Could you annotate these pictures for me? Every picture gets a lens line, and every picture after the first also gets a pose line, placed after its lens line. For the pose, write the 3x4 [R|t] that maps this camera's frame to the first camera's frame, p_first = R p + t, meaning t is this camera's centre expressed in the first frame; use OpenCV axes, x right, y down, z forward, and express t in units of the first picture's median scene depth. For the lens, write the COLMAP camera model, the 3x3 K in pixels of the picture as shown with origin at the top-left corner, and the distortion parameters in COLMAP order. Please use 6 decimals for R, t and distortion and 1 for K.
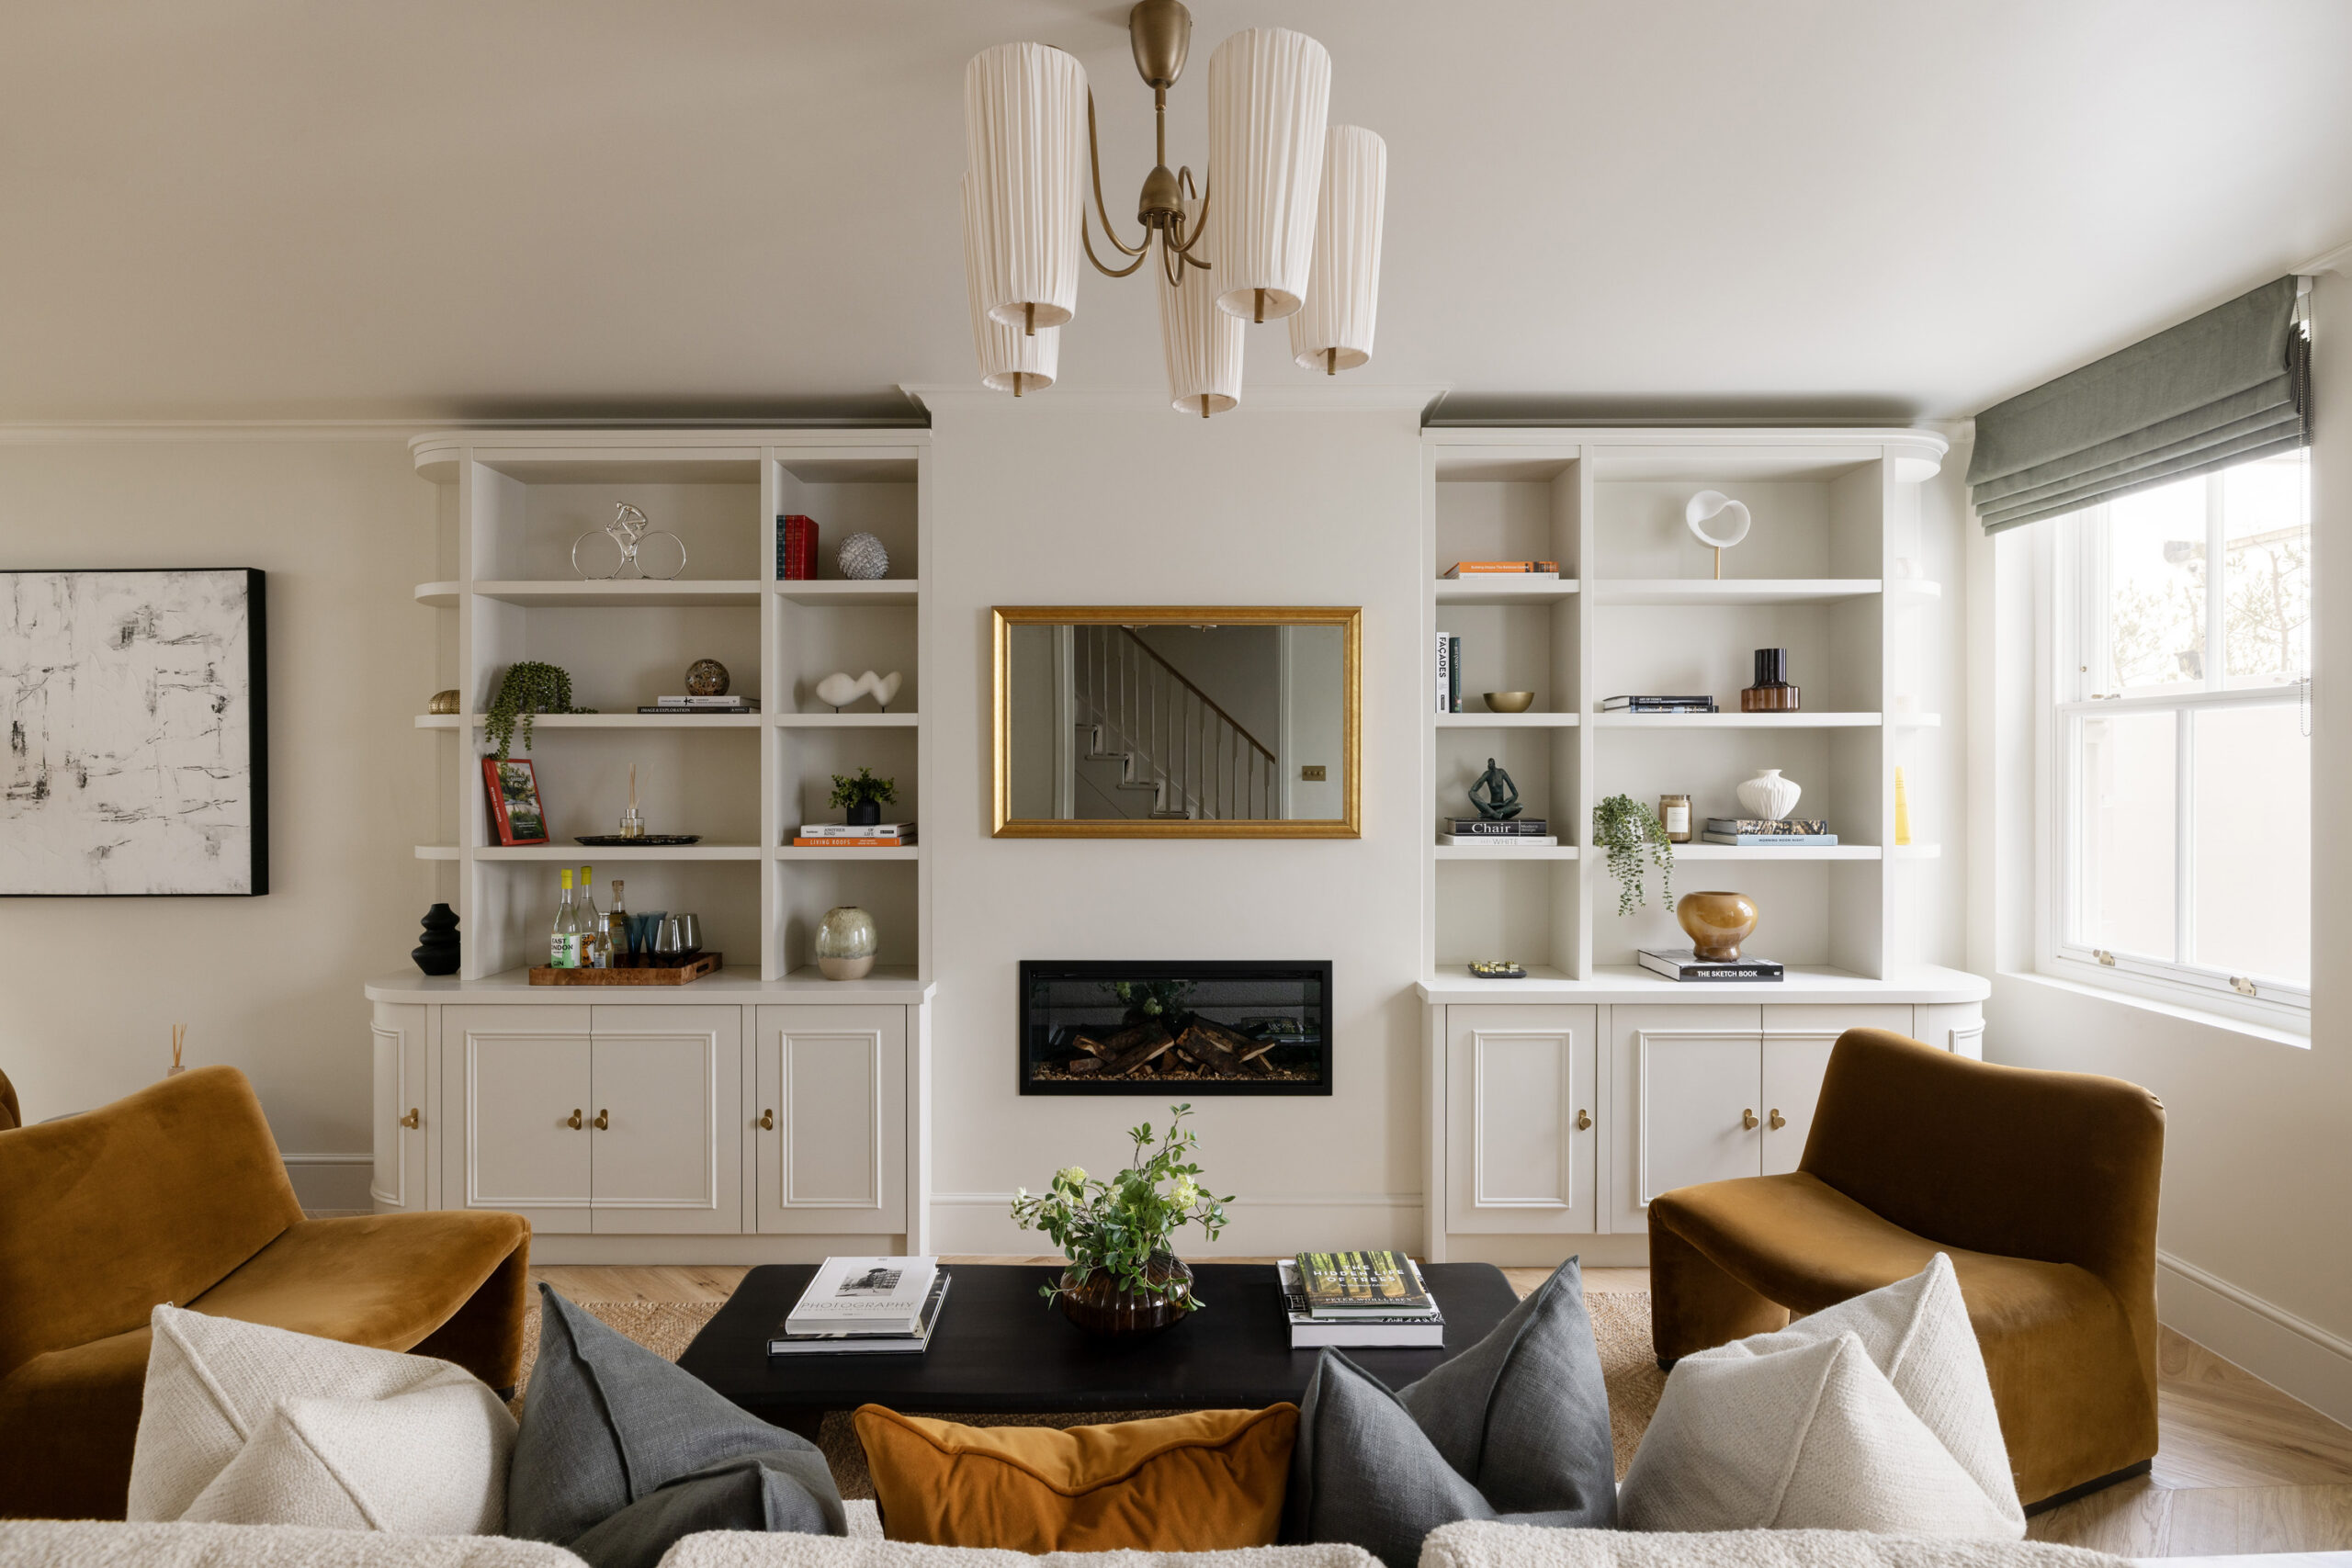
lens RADIAL K [[1214.2, 0, 1175.3], [0, 1214.2, 770.0], [0, 0, 1]] dist [0.001823, 0.000487]
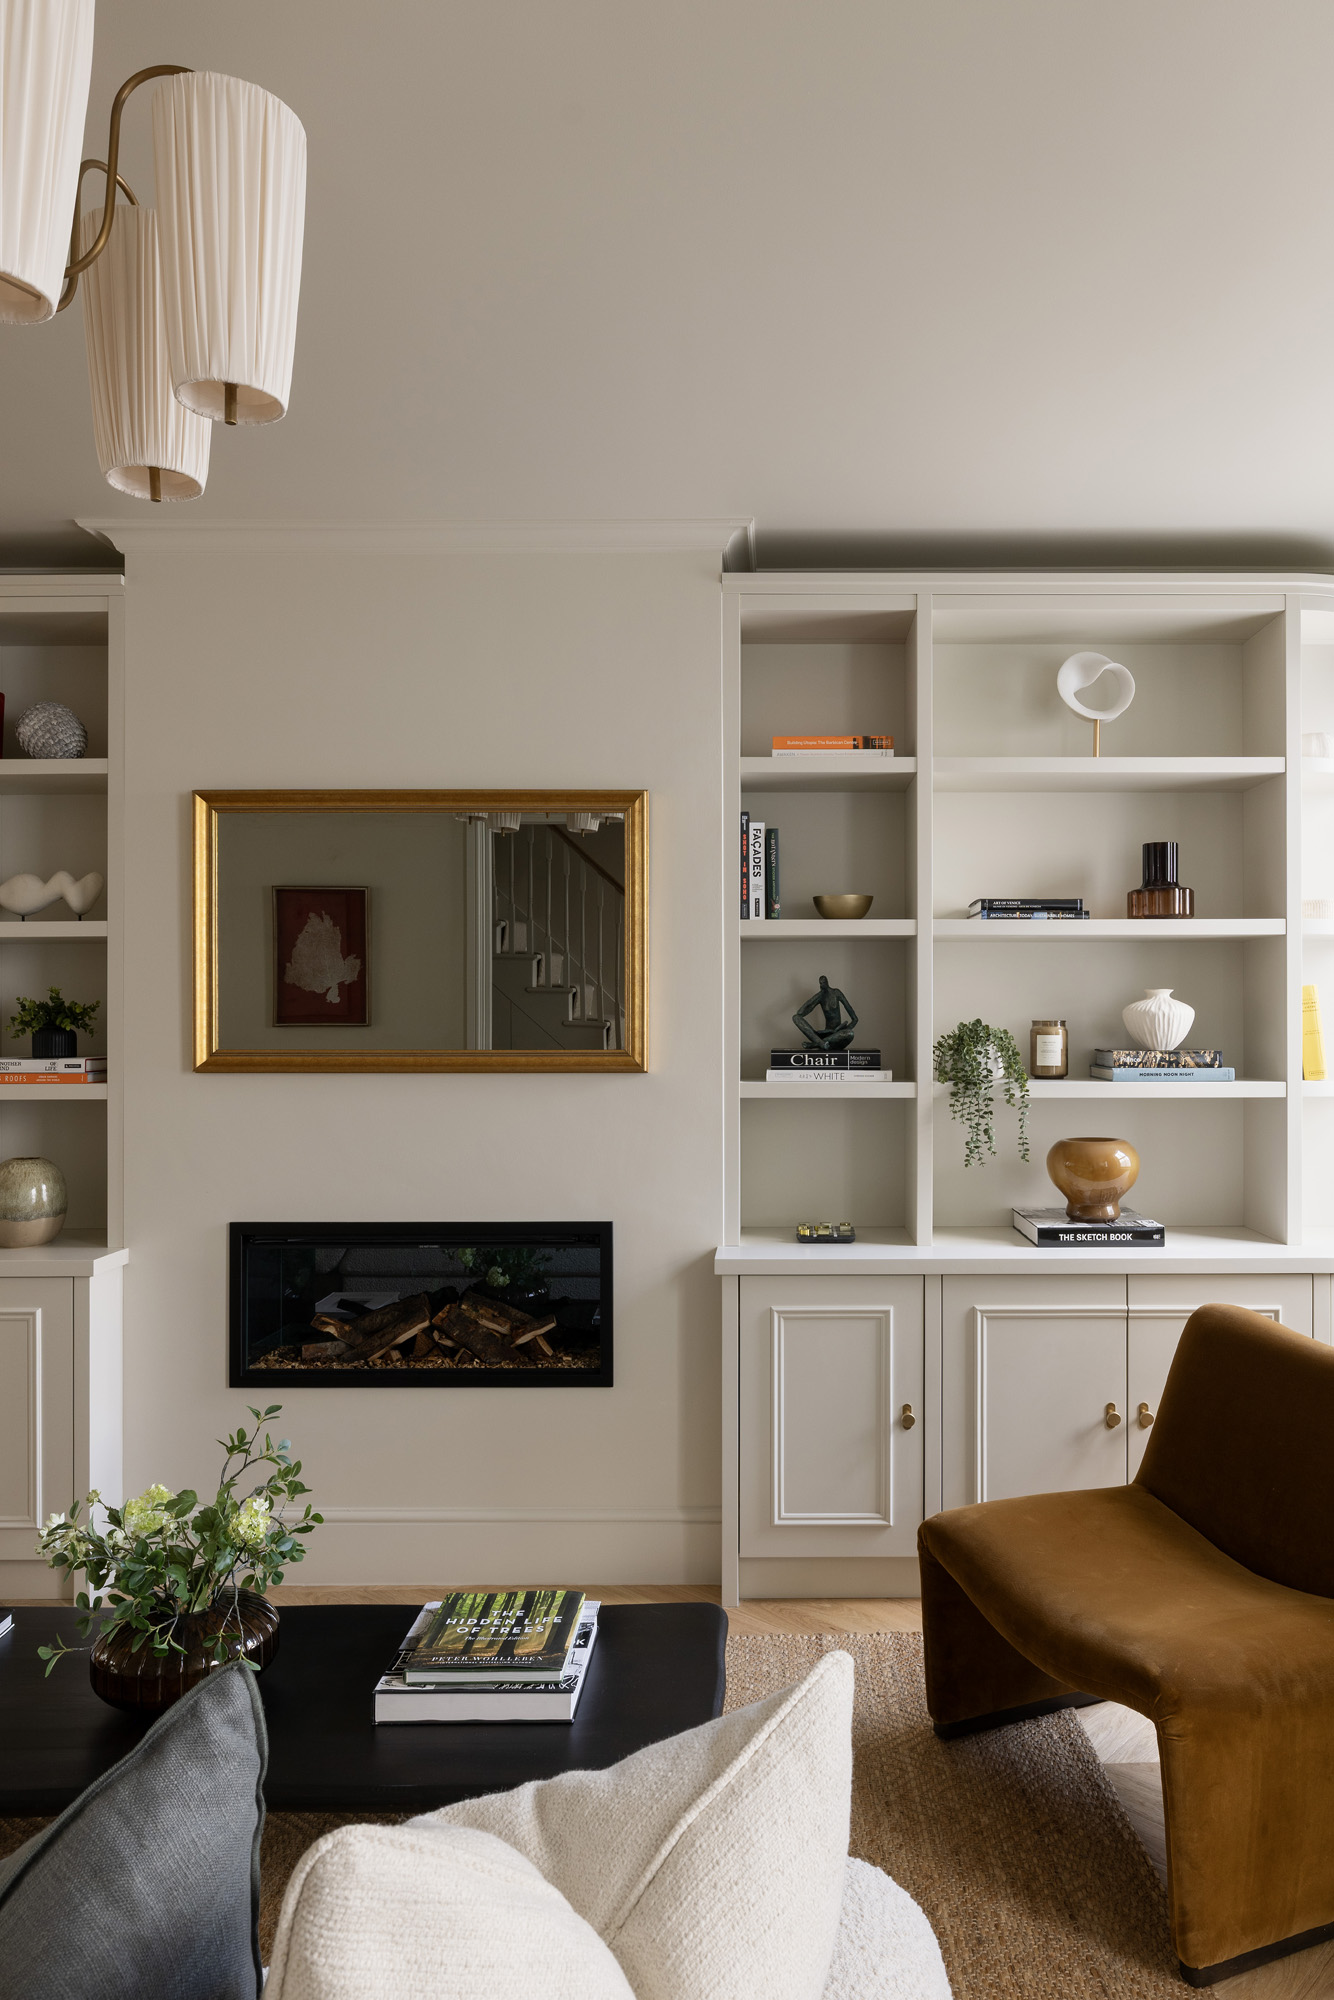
lens RADIAL K [[1328.9, 0, 772.4], [0, 1328.9, 1005.3], [0, 0, 1]] dist [0.002503, -0.000802]
pose [[0.999997, -0.001712, -0.001690, 0.235695], [0.001701, 0.999975, -0.006855, 0.016927], [0.001701, 0.006852, 0.999975, 0.101556]]
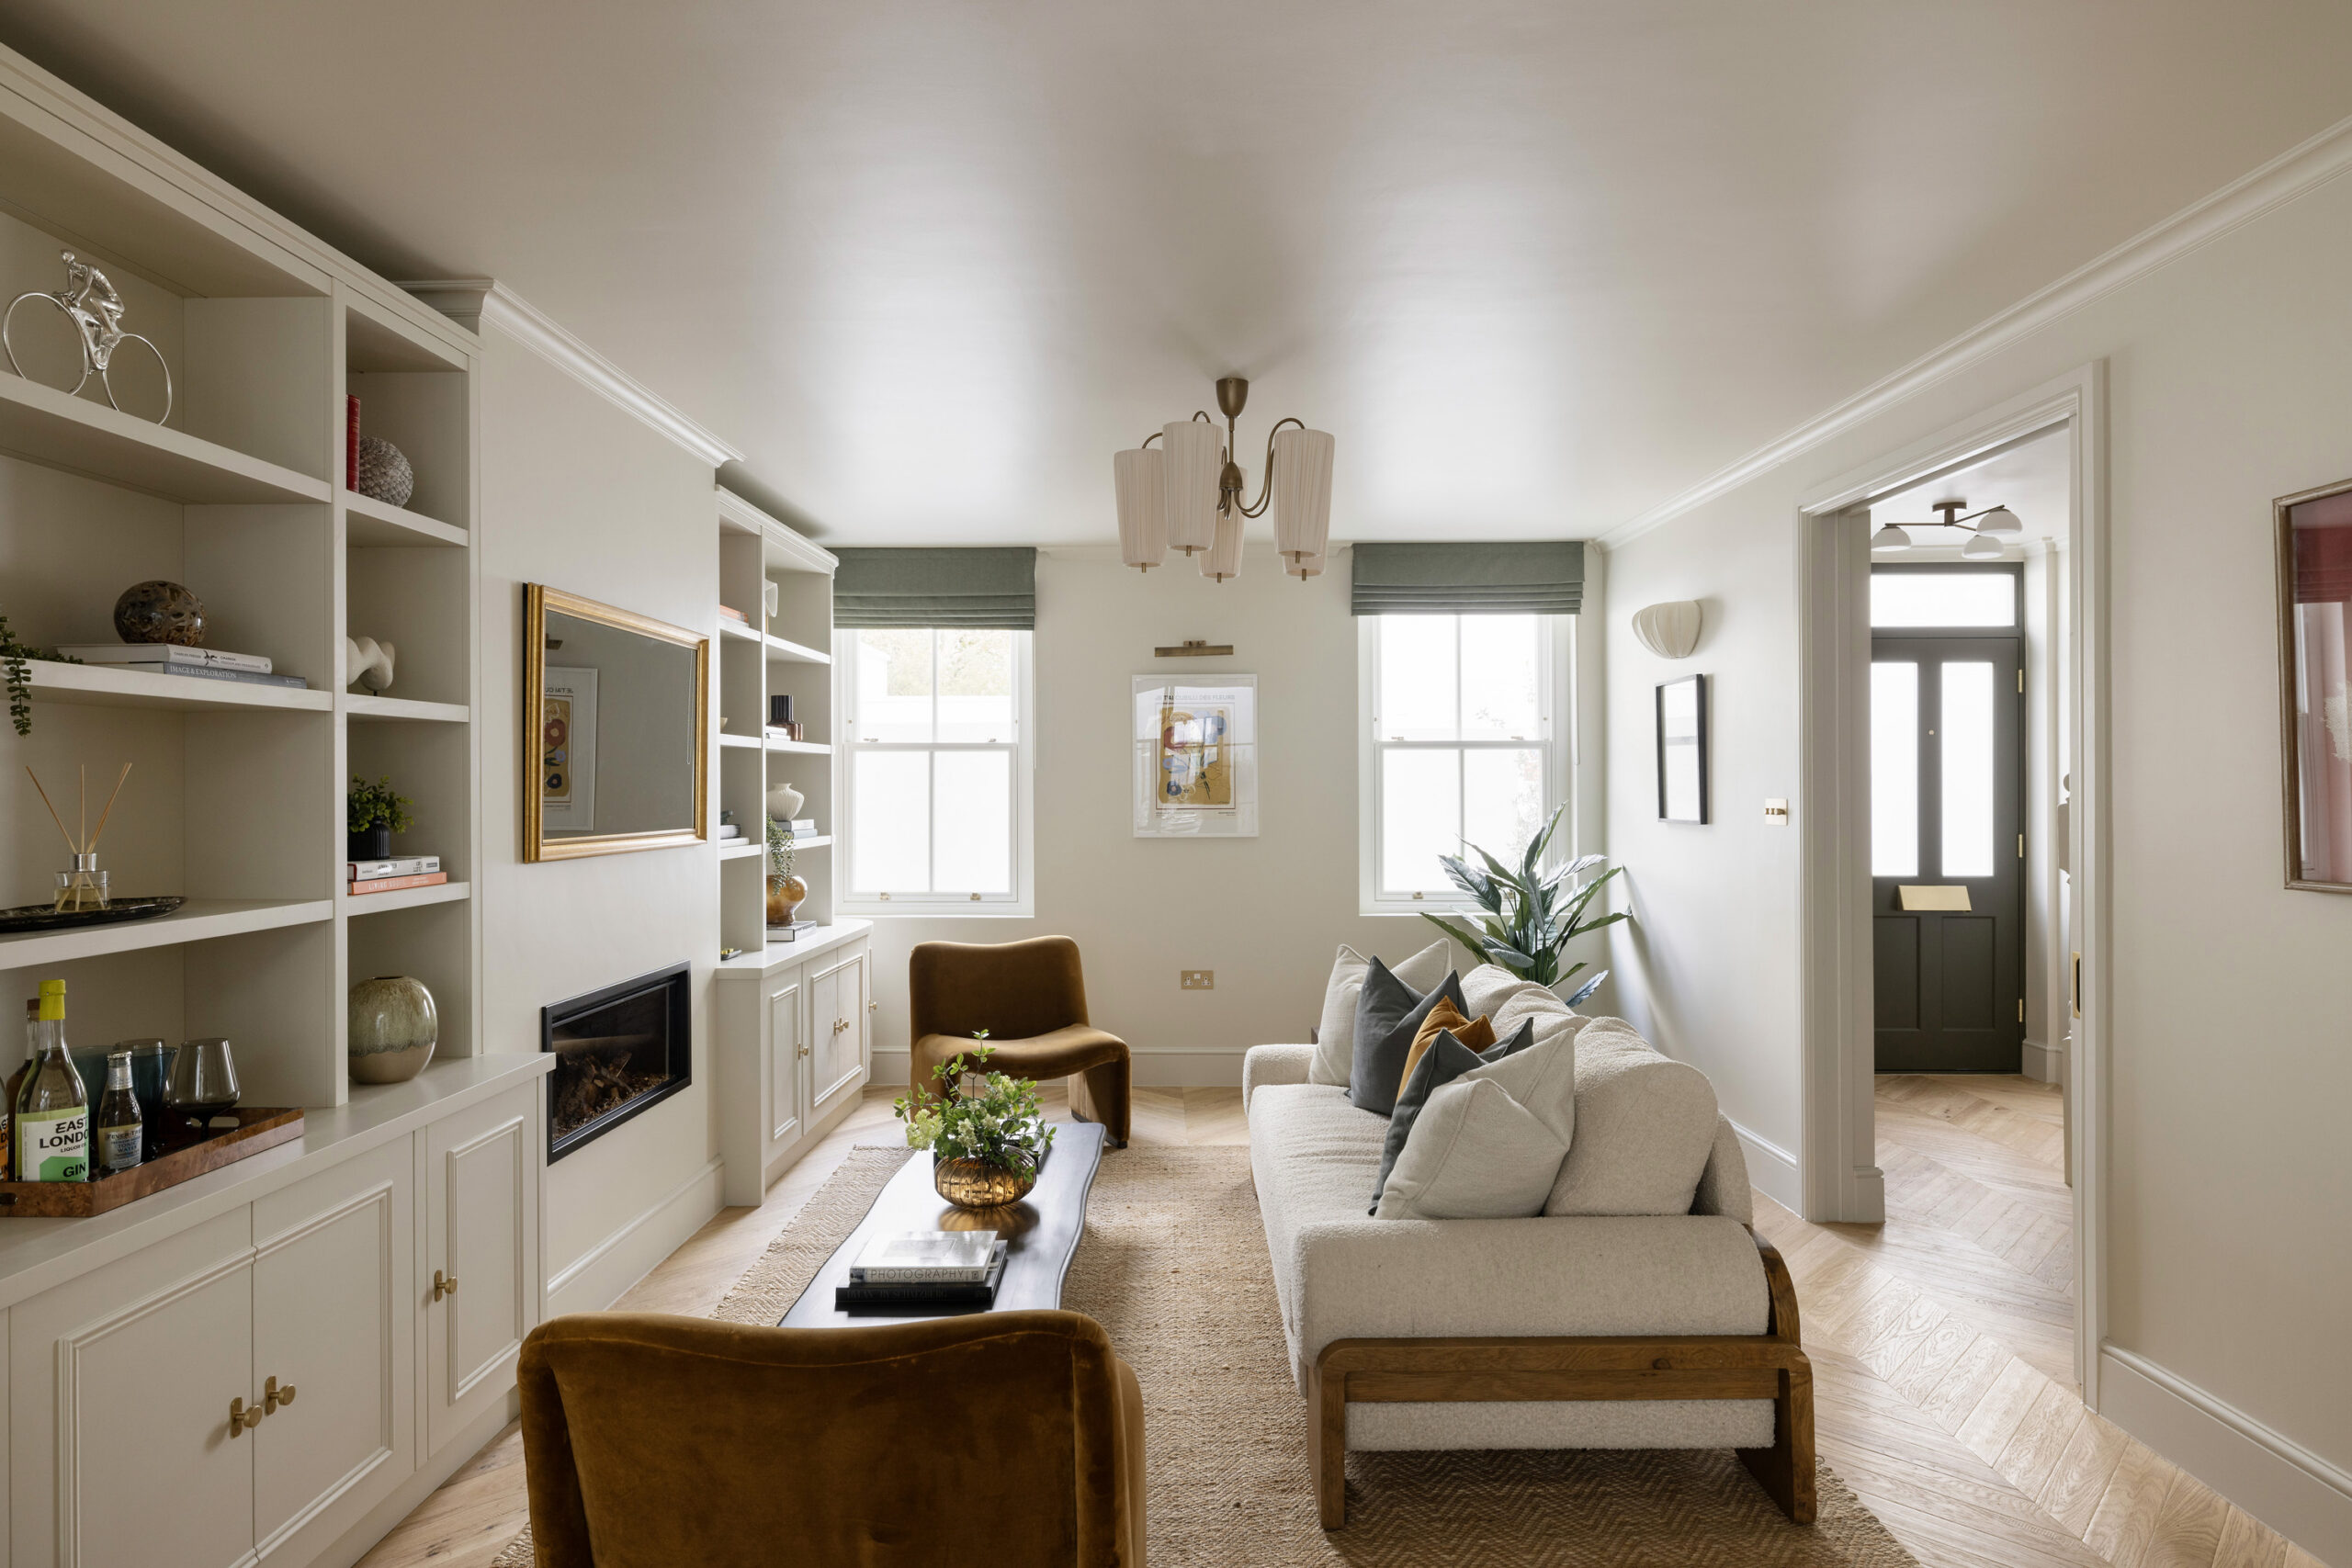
lens RADIAL K [[1350.1, 0, 1176.0], [0, 1350.1, 784.0], [0, 0, 1]] dist [0.033229, 0.000192]
pose [[0.020075, 0.003123, 0.999794, -1.045254], [0.007091, 0.999970, -0.003266, 0.007923], [-0.999773, 0.007155, 0.020052, 0.532737]]
